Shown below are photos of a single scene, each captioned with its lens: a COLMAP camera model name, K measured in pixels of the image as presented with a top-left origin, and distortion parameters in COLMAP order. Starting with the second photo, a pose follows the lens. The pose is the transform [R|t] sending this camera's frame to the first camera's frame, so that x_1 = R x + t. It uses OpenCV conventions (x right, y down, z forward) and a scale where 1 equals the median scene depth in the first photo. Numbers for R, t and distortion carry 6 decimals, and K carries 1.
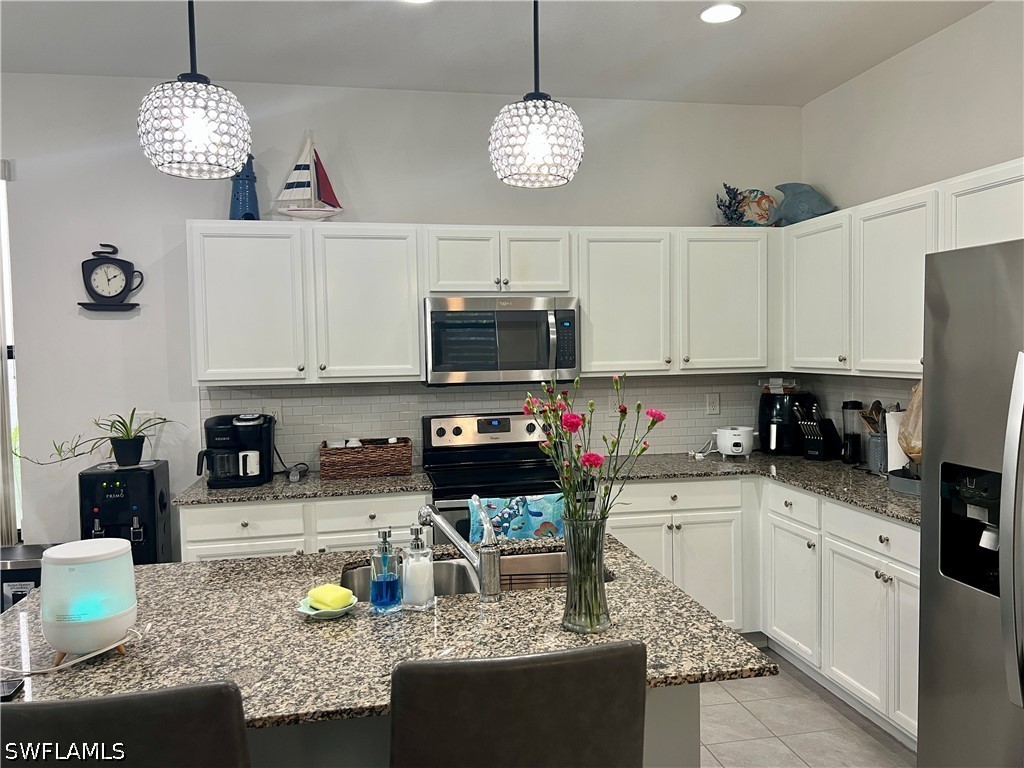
lens RADIAL K [[763.8, 0, 506.9], [0, 763.8, 388.8], [0, 0, 1]] dist [0.028020, -0.005705]
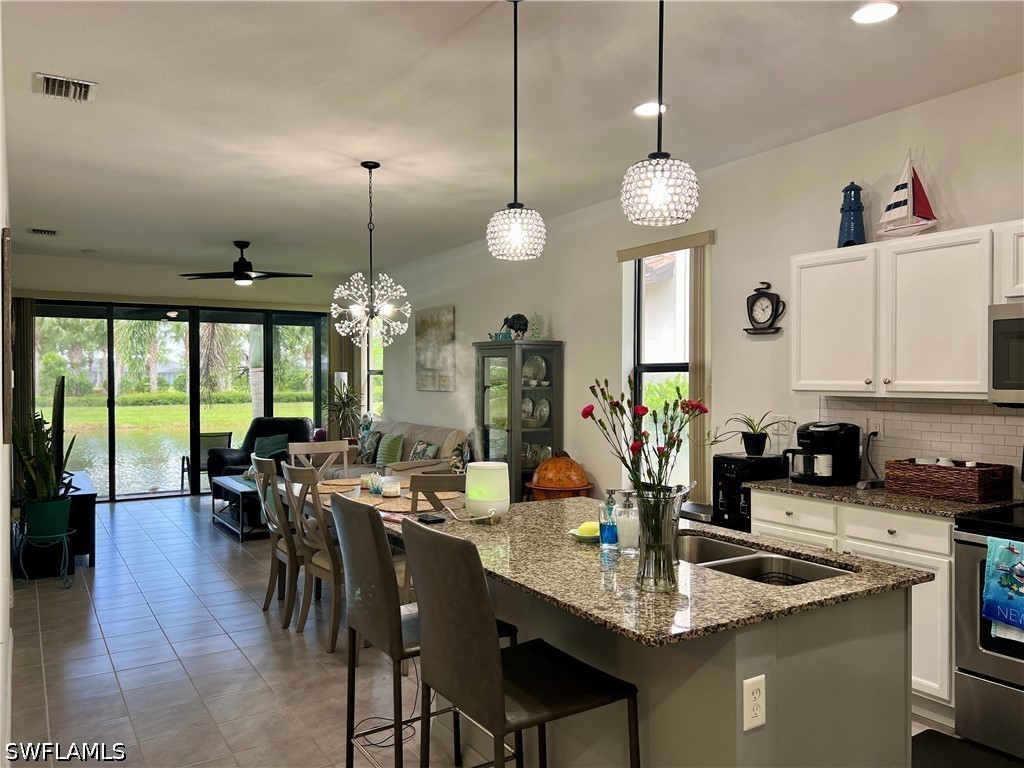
lens RADIAL K [[763.8, 0, 506.9], [0, 763.8, 388.8], [0, 0, 1]] dist [0.028020, -0.005705]
pose [[0.360666, 0.031735, -0.932155, 0.519899], [-0.055772, 0.998366, 0.012410, -0.002650], [0.931026, 0.047512, 0.361847, 0.150625]]
